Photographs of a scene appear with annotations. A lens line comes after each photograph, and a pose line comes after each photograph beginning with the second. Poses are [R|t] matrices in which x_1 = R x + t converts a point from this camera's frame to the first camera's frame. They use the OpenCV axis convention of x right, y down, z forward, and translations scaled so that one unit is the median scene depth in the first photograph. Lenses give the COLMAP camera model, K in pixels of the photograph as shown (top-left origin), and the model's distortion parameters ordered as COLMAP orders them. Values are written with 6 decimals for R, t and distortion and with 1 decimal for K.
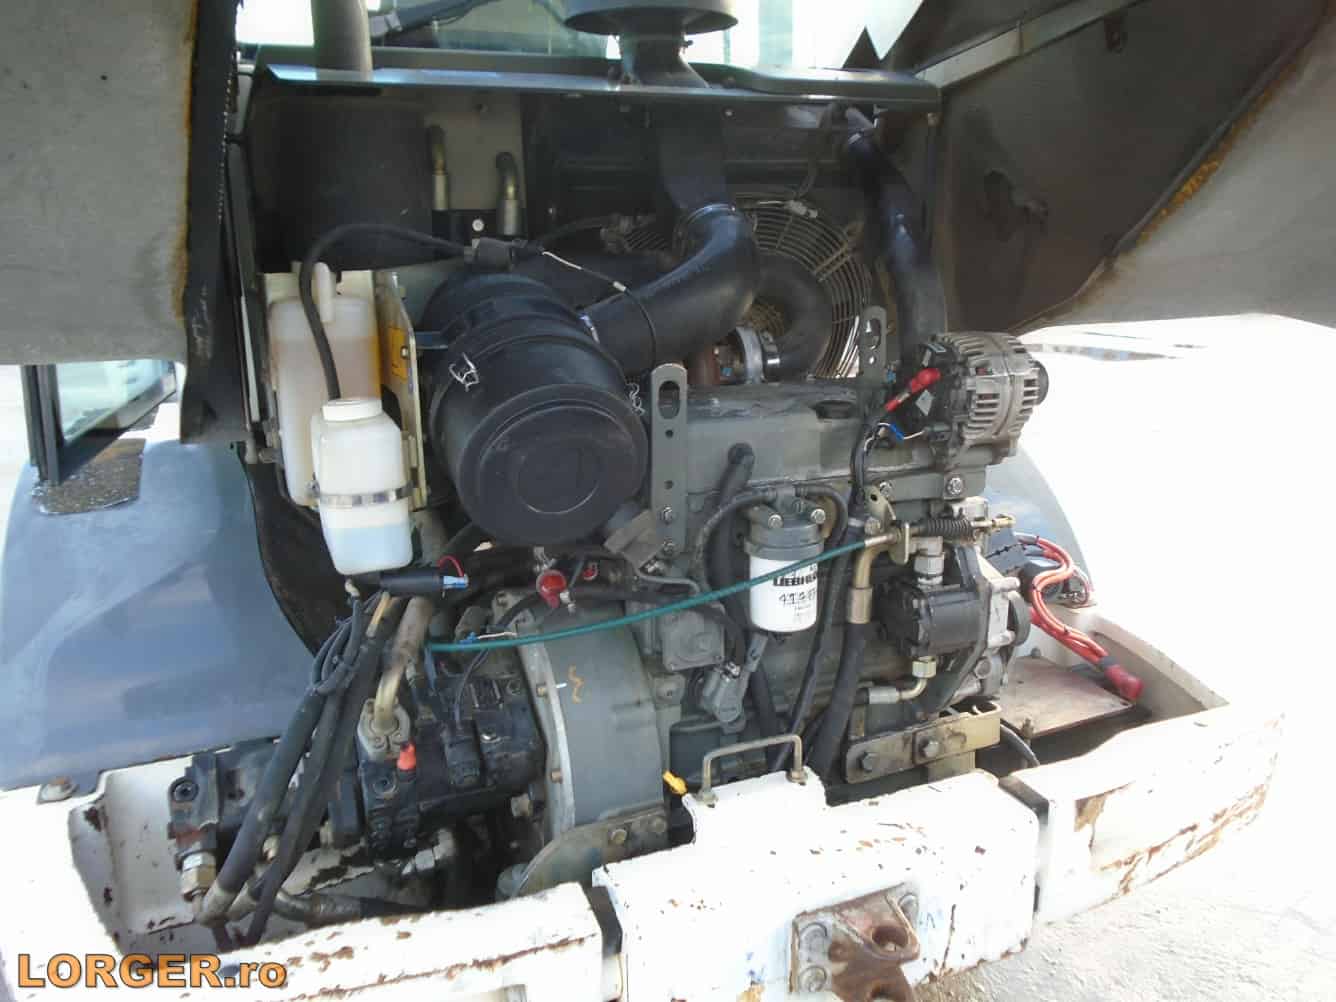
lens RADIAL K [[1027.7, 0, 668.7], [0, 1027.7, 497.1], [0, 0, 1]] dist [-0.007168, 0.002739]
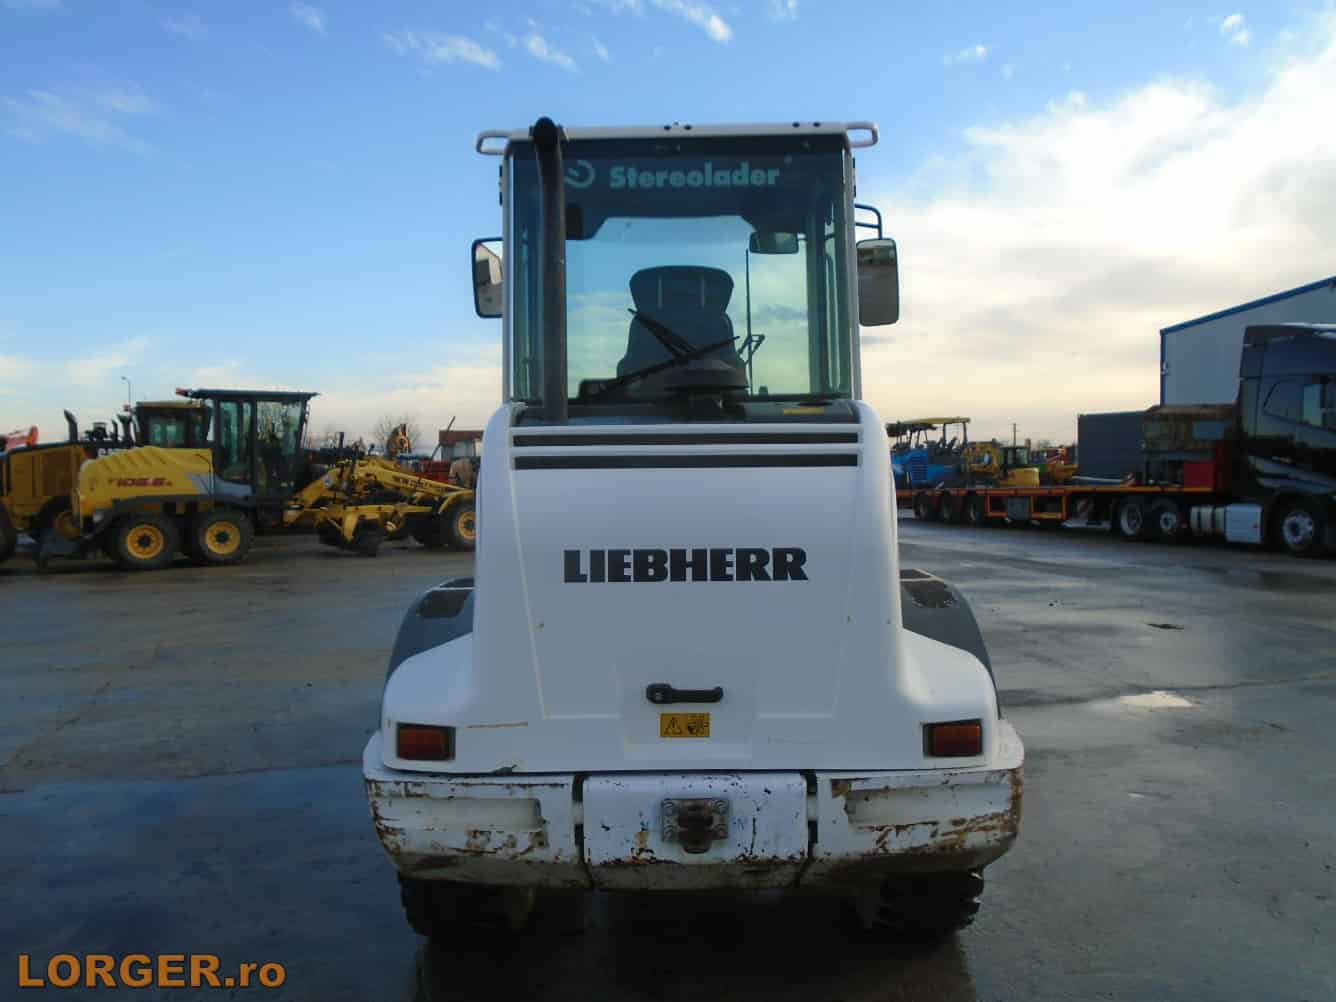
lens RADIAL K [[1027.7, 0, 678.2], [0, 1027.7, 500.0], [0, 0, 1]] dist [-0.007168, 0.002739]
pose [[0.928036, 0.010865, -0.372333, 0.872492], [-0.089031, 0.977073, -0.193395, 0.186414], [0.361695, 0.212627, 0.907726, -1.007551]]
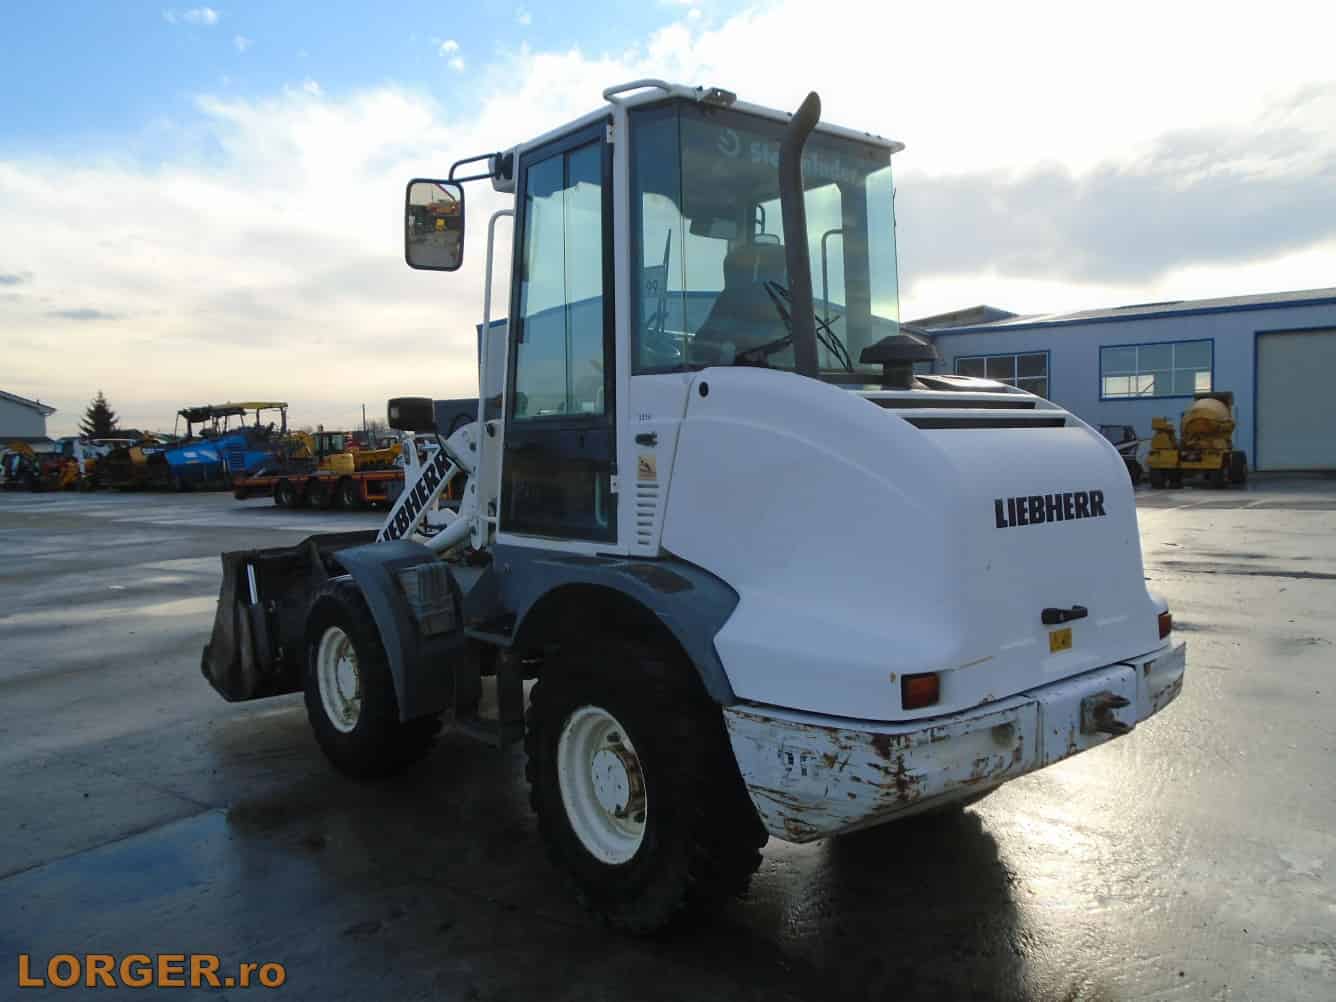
lens RADIAL K [[1027.7, 0, 672.8], [0, 1027.7, 502.2], [0, 0, 1]] dist [-0.007168, 0.002739]
pose [[0.951601, -0.031754, 0.305691, -1.465335], [0.090083, 0.979781, -0.178648, 0.258958], [-0.293837, 0.197539, 0.935221, -1.150214]]
